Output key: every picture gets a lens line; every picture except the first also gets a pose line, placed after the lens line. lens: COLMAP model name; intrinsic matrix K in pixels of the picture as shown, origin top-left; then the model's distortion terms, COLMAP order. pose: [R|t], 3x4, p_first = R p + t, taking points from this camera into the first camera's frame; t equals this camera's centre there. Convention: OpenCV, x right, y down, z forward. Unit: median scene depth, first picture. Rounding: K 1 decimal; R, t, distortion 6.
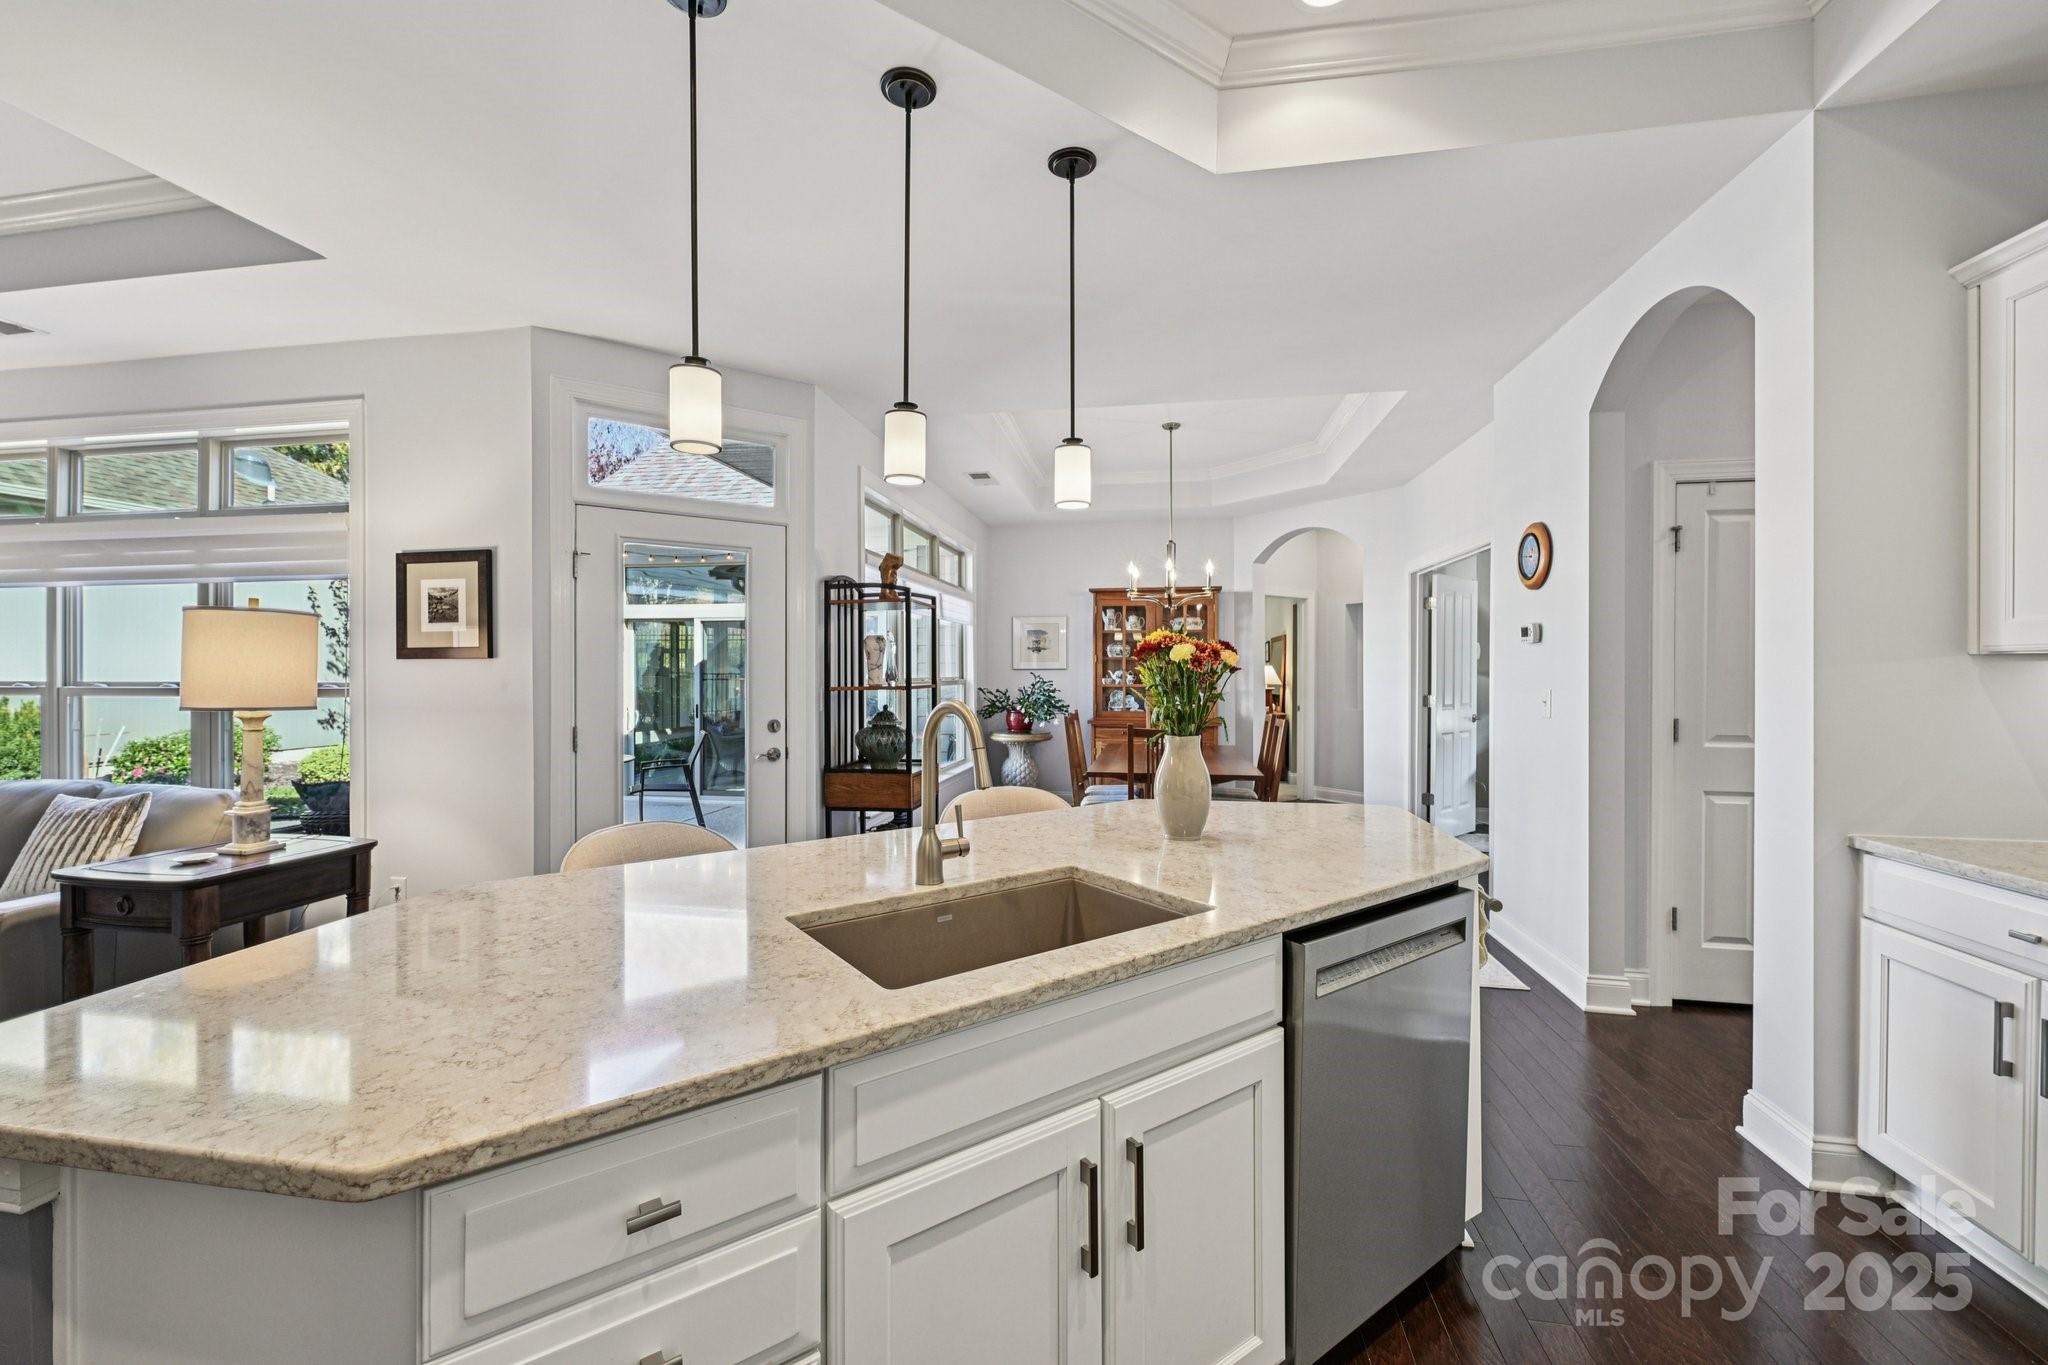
lens RADIAL K [[807.9, 0, 1007.6], [0, 807.9, 674.2], [0, 0, 1]] dist [0.000104, 0.000057]
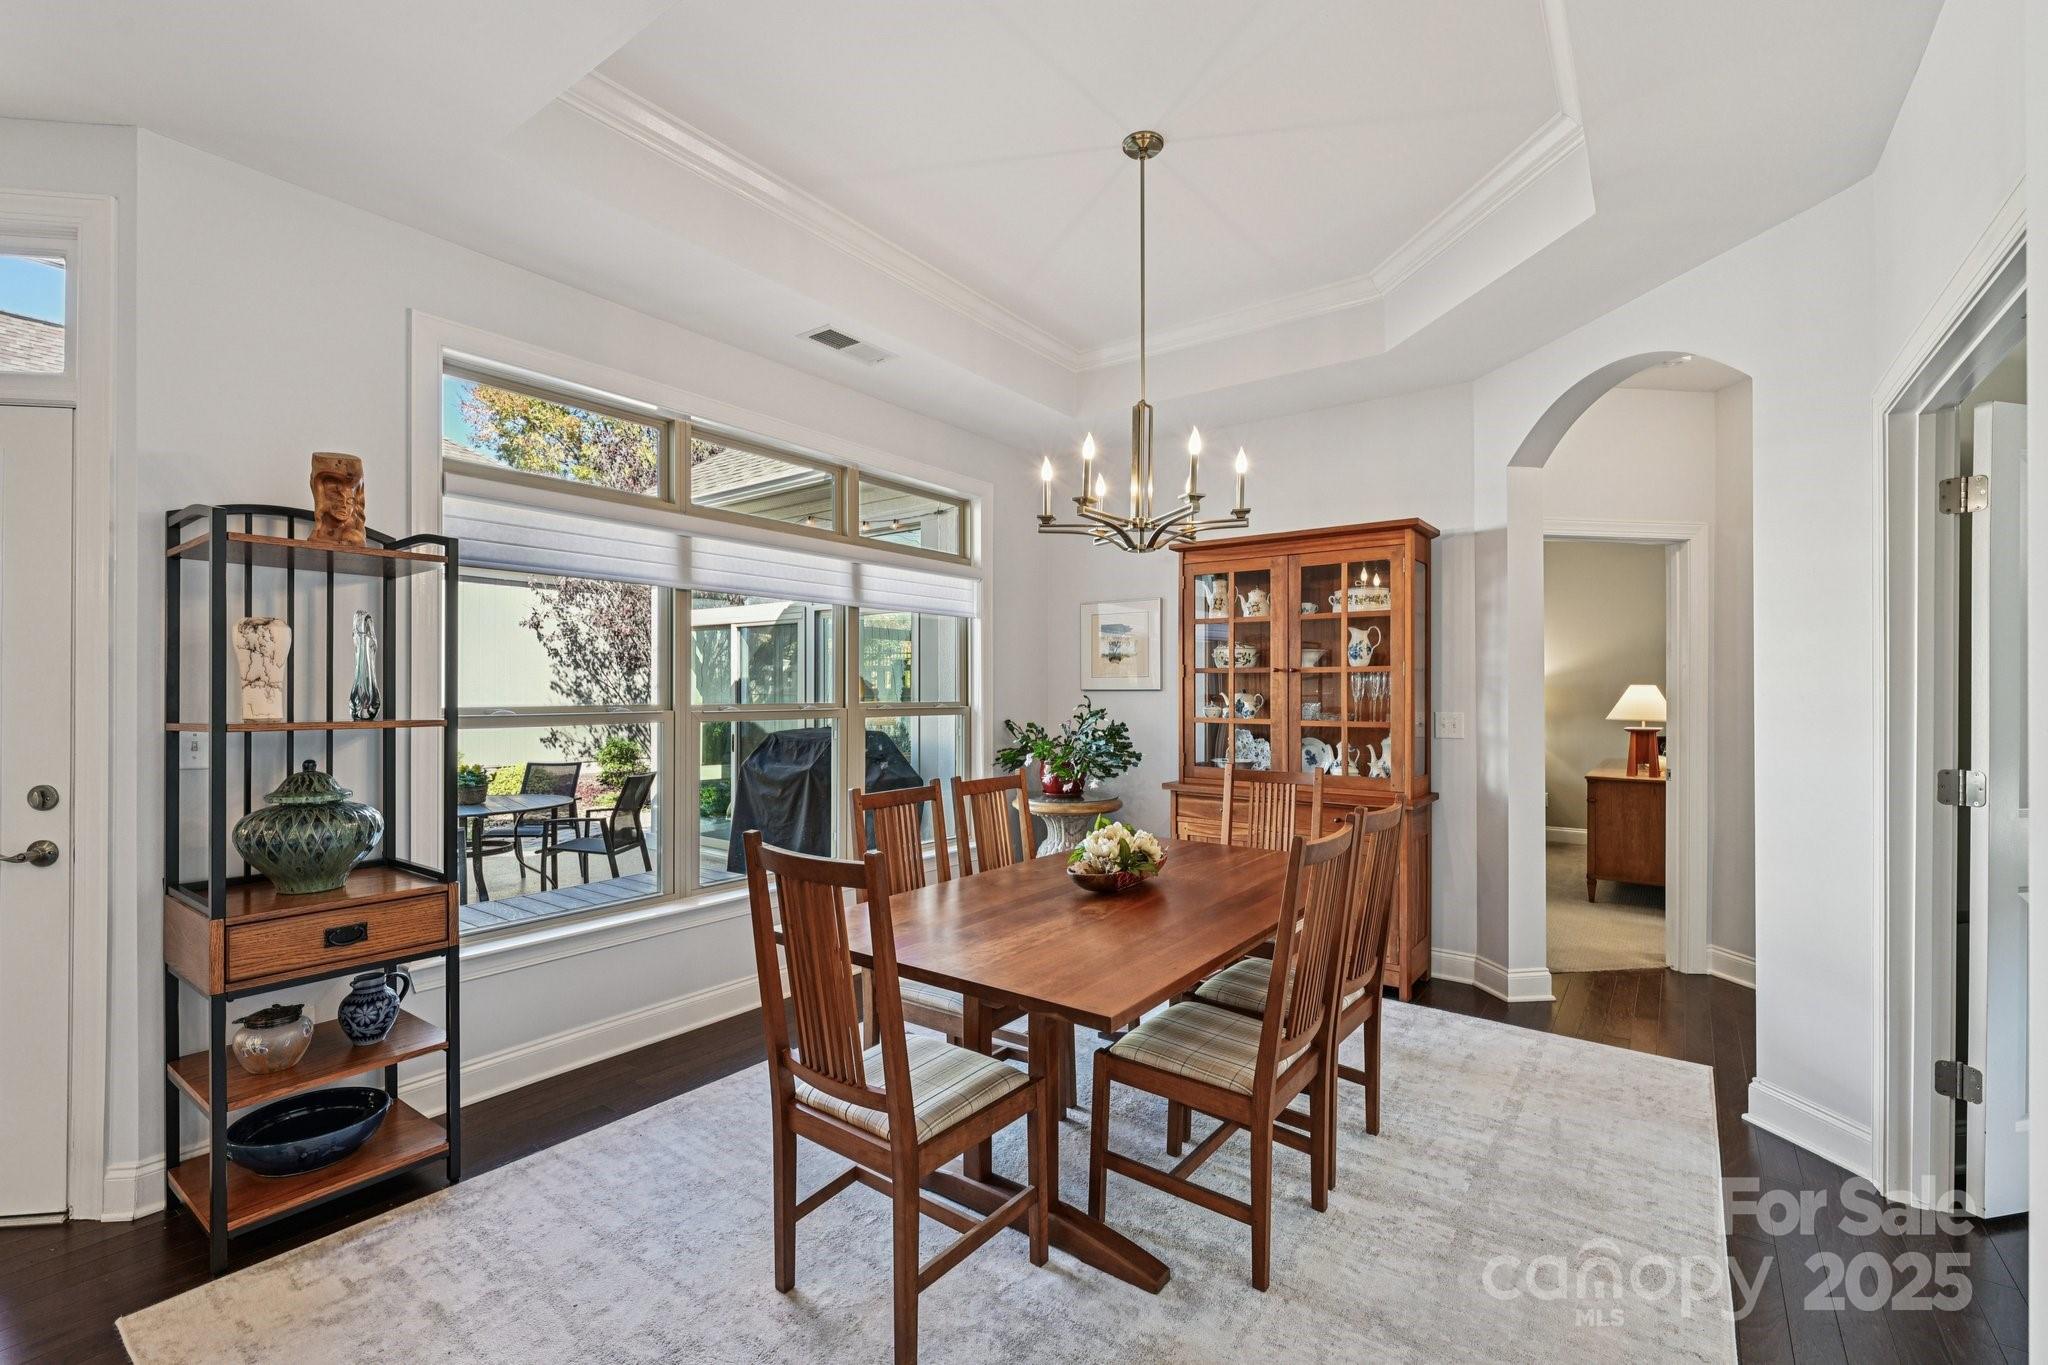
lens RADIAL K [[877.3, 0, 1026.4], [0, 877.3, 691.1], [0, 0, 1]] dist [0.002848, -0.000005]
pose [[0.897195, 0.003029, -0.441624, 0.276690], [-0.005773, 0.999971, -0.004869, -0.002328], [0.441597, 0.006918, 0.897187, 0.414766]]
